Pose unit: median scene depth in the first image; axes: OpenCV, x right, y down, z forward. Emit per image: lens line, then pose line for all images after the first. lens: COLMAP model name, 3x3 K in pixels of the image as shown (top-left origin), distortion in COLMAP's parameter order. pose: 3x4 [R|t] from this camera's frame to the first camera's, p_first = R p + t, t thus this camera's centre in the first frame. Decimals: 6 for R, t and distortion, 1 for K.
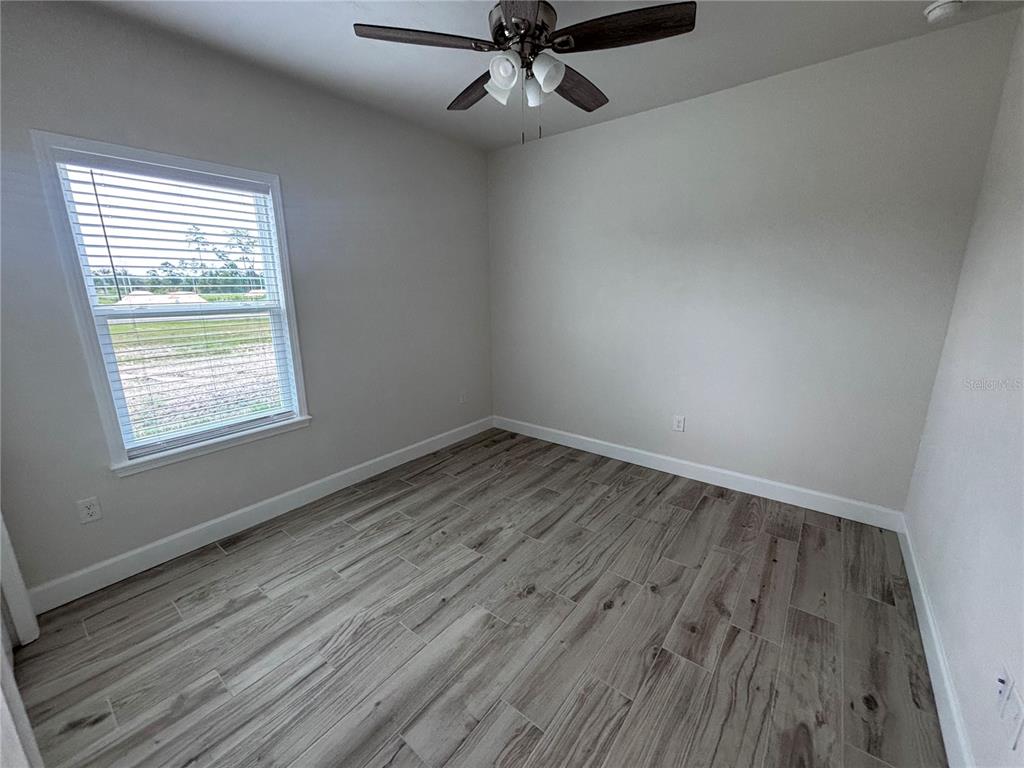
lens RADIAL K [[412.2, 0, 515.0], [0, 412.2, 381.3], [0, 0, 1]] dist [0.001560, 0.000213]
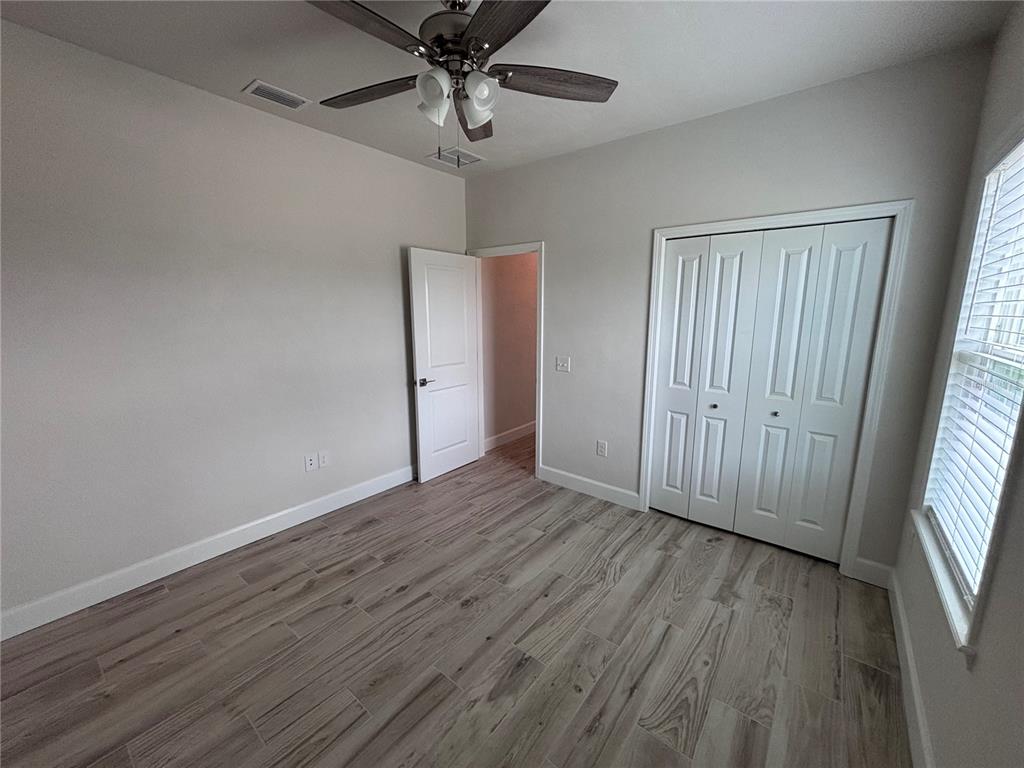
lens RADIAL K [[412.2, 0, 512.7], [0, 412.2, 385.5], [0, 0, 1]] dist [0.001560, 0.000213]
pose [[-0.999876, 0.003090, 0.015462, -0.099049], [0.009038, 0.915842, 0.401438, -0.420886], [-0.012920, 0.401528, -0.915756, 1.735695]]
